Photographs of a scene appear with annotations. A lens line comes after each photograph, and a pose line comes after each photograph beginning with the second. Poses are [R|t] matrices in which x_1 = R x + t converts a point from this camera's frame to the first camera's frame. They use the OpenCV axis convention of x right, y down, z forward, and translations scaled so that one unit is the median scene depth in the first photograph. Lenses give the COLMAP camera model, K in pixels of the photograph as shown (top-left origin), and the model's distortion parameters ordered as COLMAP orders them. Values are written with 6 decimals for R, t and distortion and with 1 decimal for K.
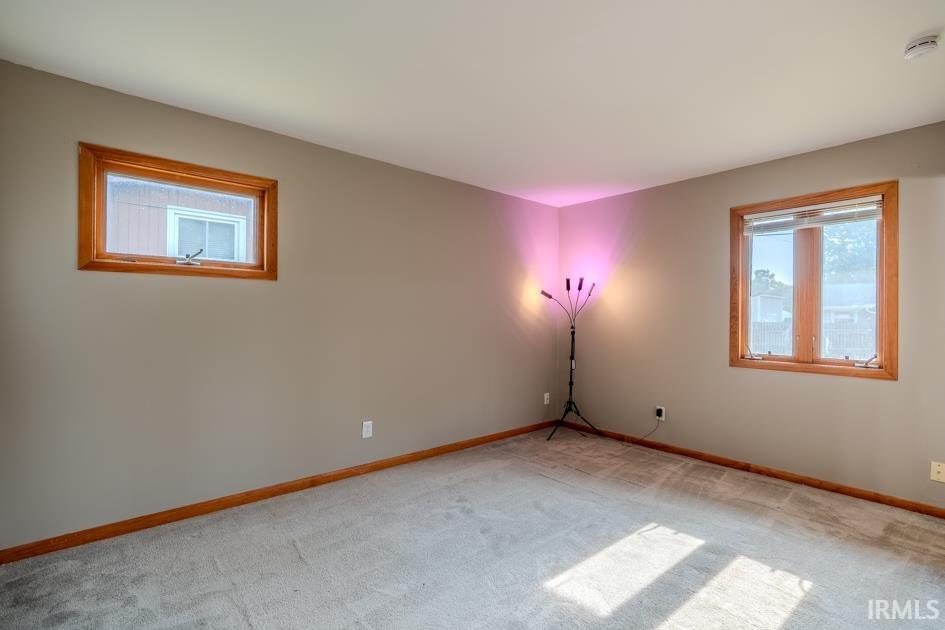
lens RADIAL K [[429.5, 0, 468.6], [0, 429.5, 311.1], [0, 0, 1]] dist [-0.007344, 0.001613]
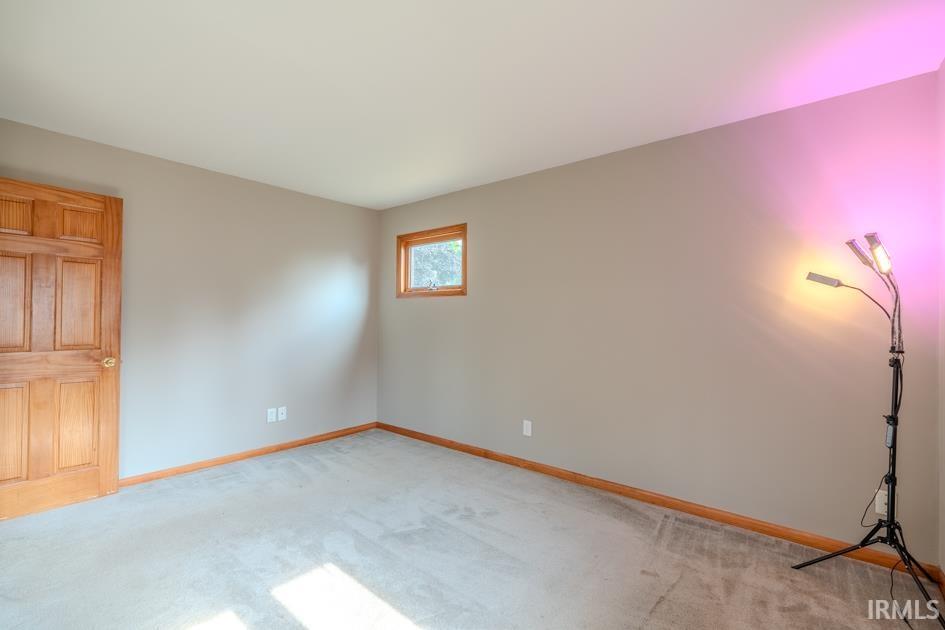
lens RADIAL K [[429.5, 0, 481.3], [0, 429.5, 318.5], [0, 0, 1]] dist [-0.007344, 0.001613]
pose [[0.170307, -0.011424, -0.985325, 0.755076], [-0.000197, 0.999932, -0.011628, 0.015601], [0.985391, 0.002174, 0.170293, 0.669296]]
